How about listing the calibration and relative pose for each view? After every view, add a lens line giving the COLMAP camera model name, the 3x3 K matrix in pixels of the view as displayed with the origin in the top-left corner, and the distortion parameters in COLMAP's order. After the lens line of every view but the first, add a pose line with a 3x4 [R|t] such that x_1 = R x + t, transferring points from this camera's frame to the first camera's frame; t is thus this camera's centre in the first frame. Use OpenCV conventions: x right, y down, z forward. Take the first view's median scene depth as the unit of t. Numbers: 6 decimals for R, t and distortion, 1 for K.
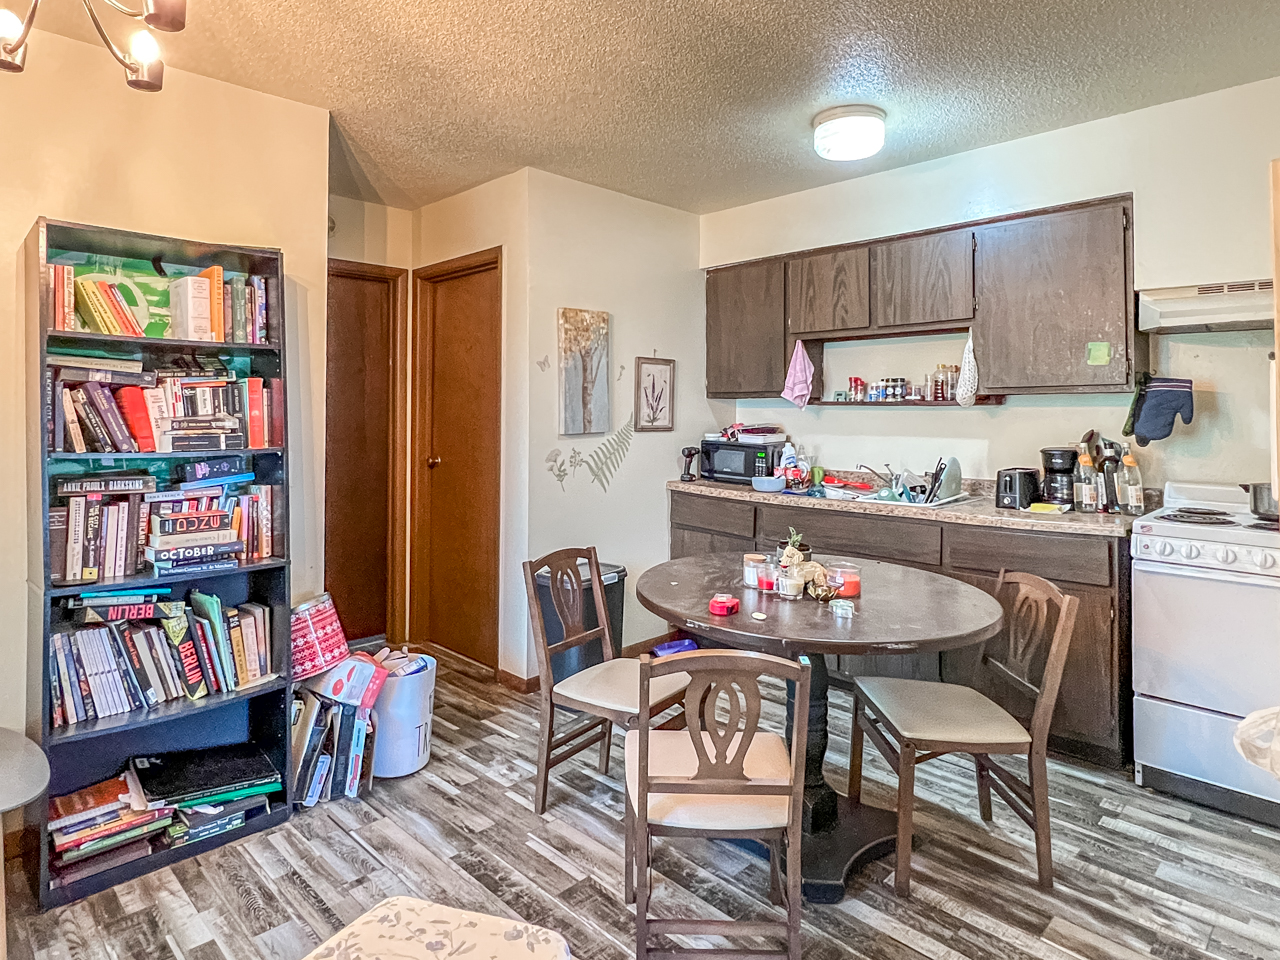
lens RADIAL K [[727.5, 0, 597.9], [0, 727.5, 410.9], [0, 0, 1]] dist [-0.003438, -0.000868]
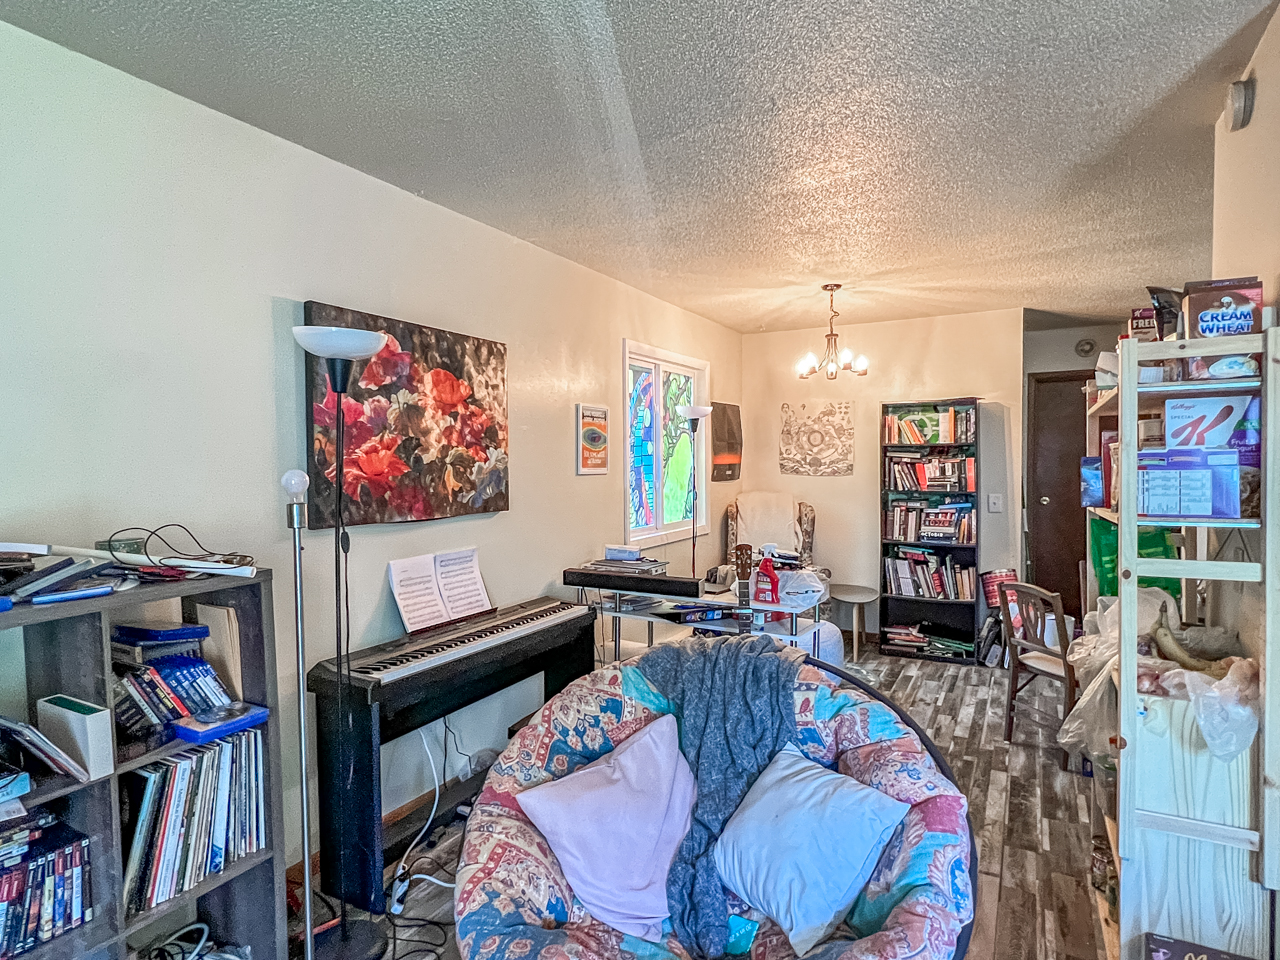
lens RADIAL K [[727.5, 0, 638.3], [0, 727.5, 475.0], [0, 0, 1]] dist [-0.003438, -0.000868]
pose [[0.296789, 0.014803, -0.954828, 1.381367], [0.016727, 0.999646, 0.020697, -0.060913], [0.954797, -0.022114, 0.296436, -0.595314]]
